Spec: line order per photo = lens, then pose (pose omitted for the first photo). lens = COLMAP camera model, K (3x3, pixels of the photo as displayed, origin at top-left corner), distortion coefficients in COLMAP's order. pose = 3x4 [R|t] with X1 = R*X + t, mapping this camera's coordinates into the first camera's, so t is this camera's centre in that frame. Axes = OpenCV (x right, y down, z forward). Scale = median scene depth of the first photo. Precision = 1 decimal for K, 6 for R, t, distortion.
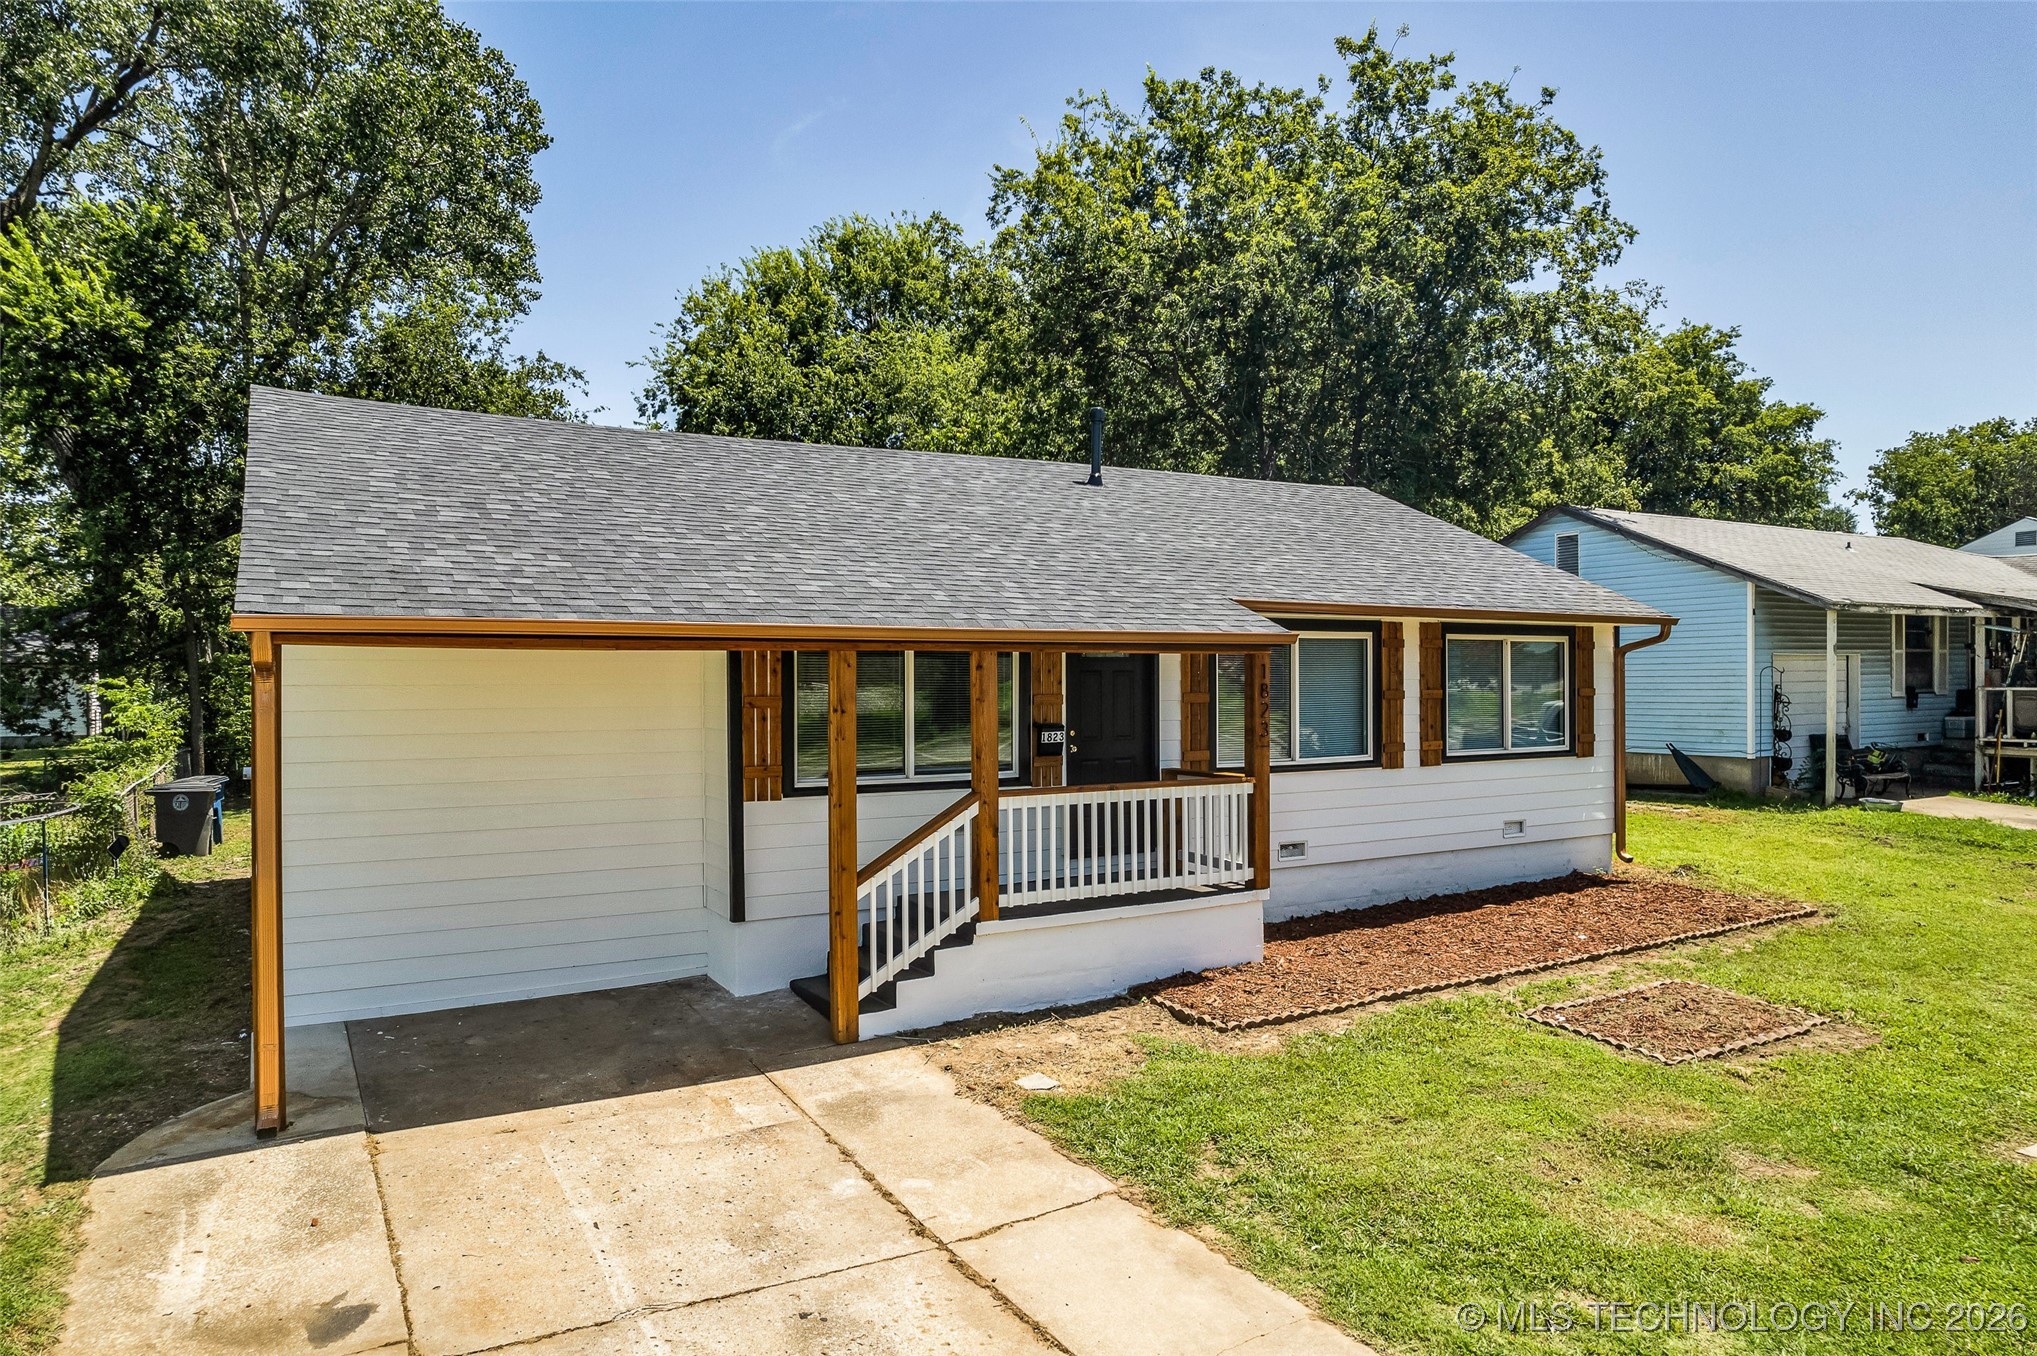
lens RADIAL K [[1320.5, 0, 1022.5], [0, 1320.5, 684.1], [0, 0, 1]] dist [-0.081030, 0.072586]
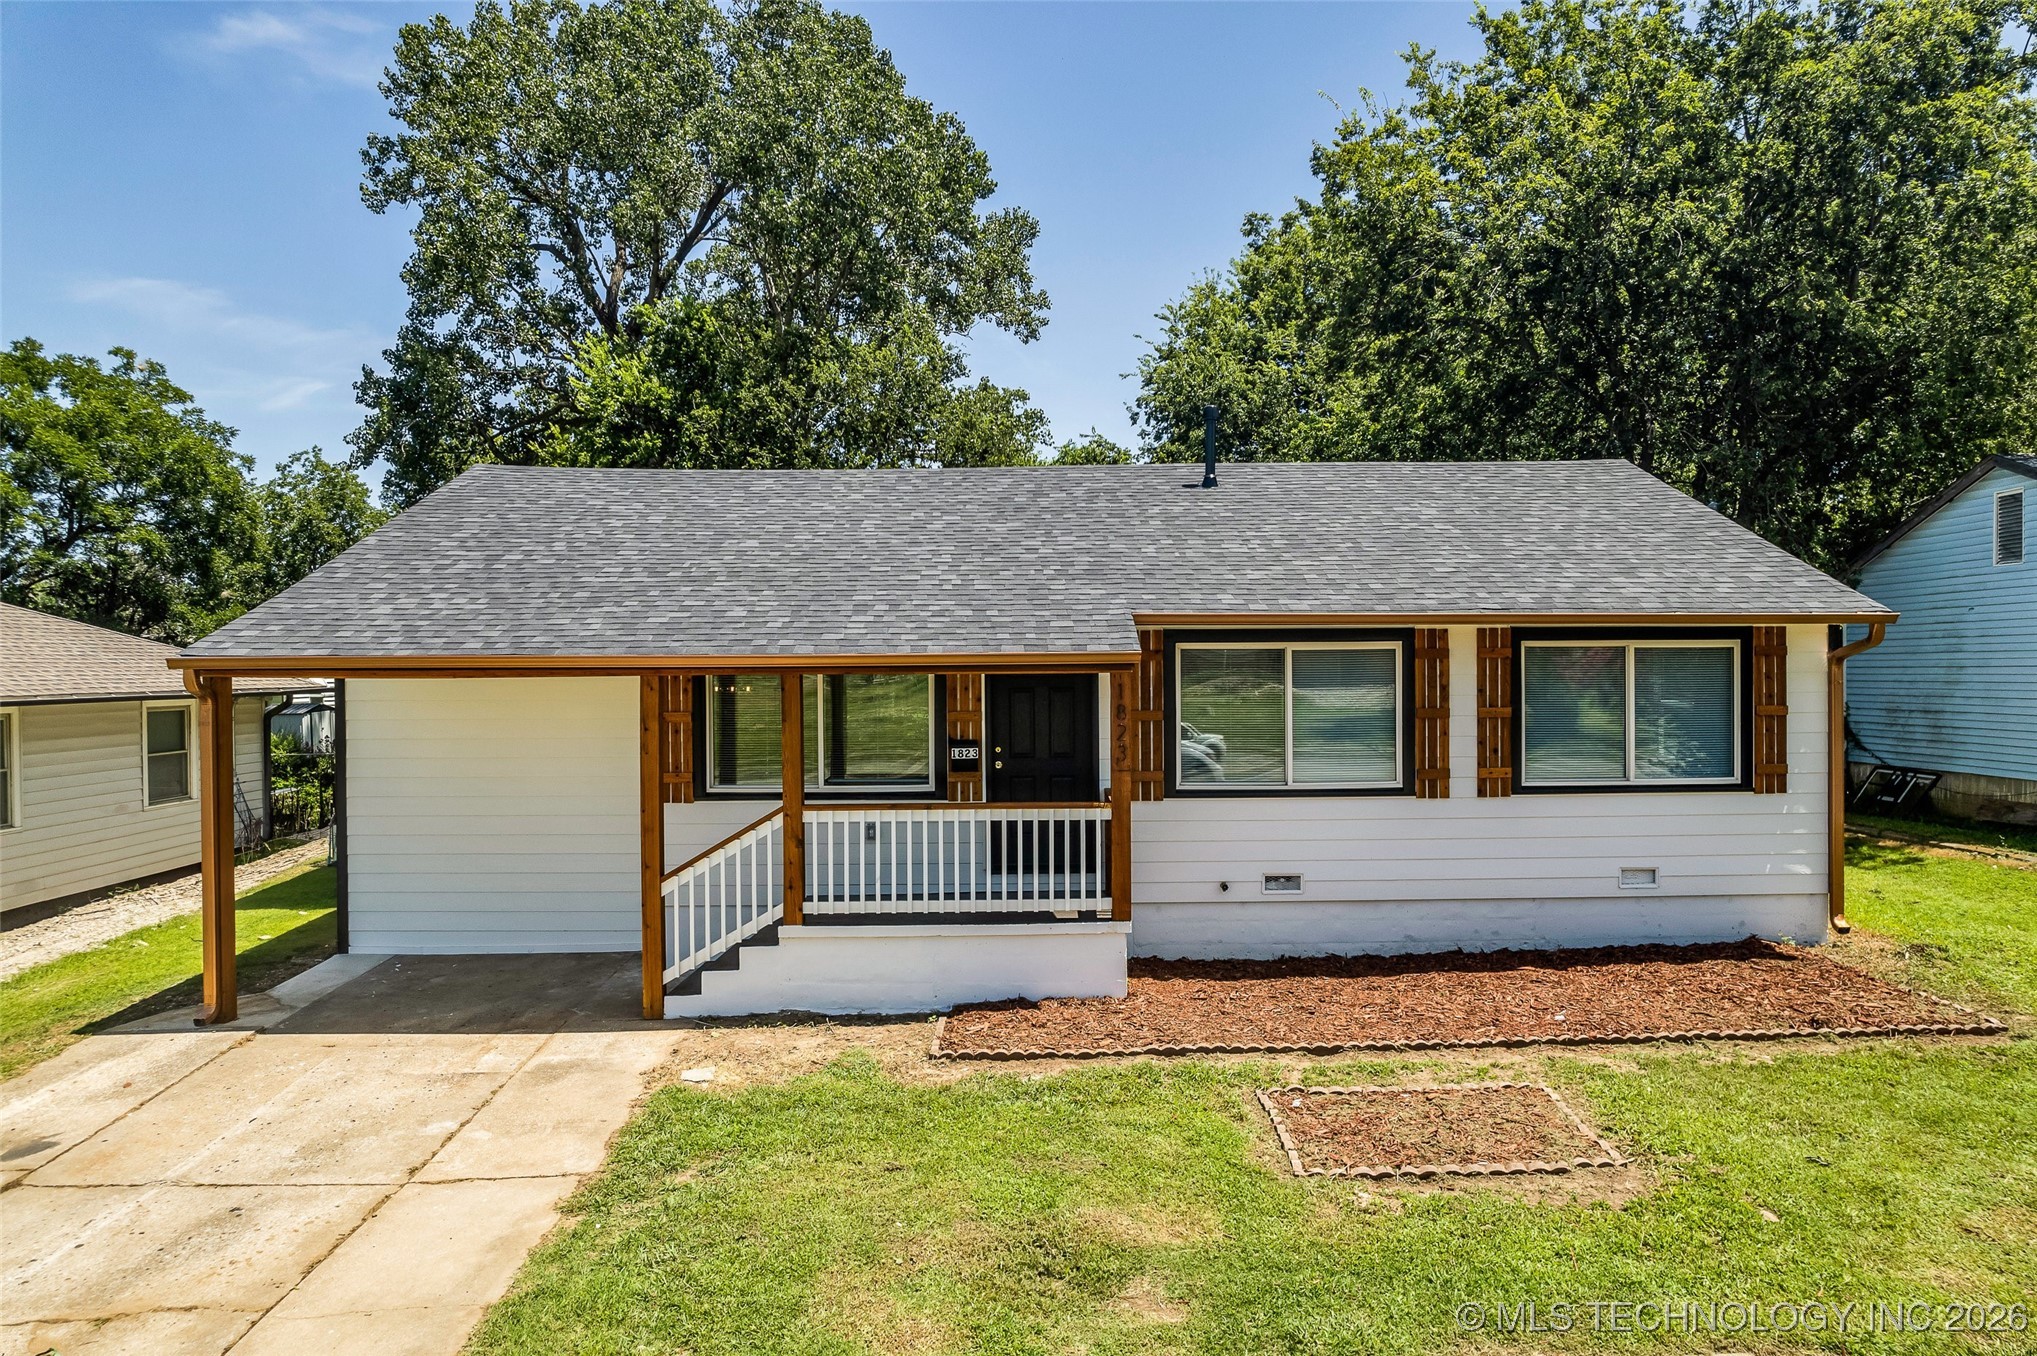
lens RADIAL K [[1320.5, 0, 1022.5], [0, 1320.5, 684.1], [0, 0, 1]] dist [-0.081030, 0.072586]
pose [[0.868385, 0.003342, -0.495880, 0.664241], [0.001426, 0.999956, 0.009237, -0.026713], [0.495889, -0.008729, 0.868342, 0.161274]]
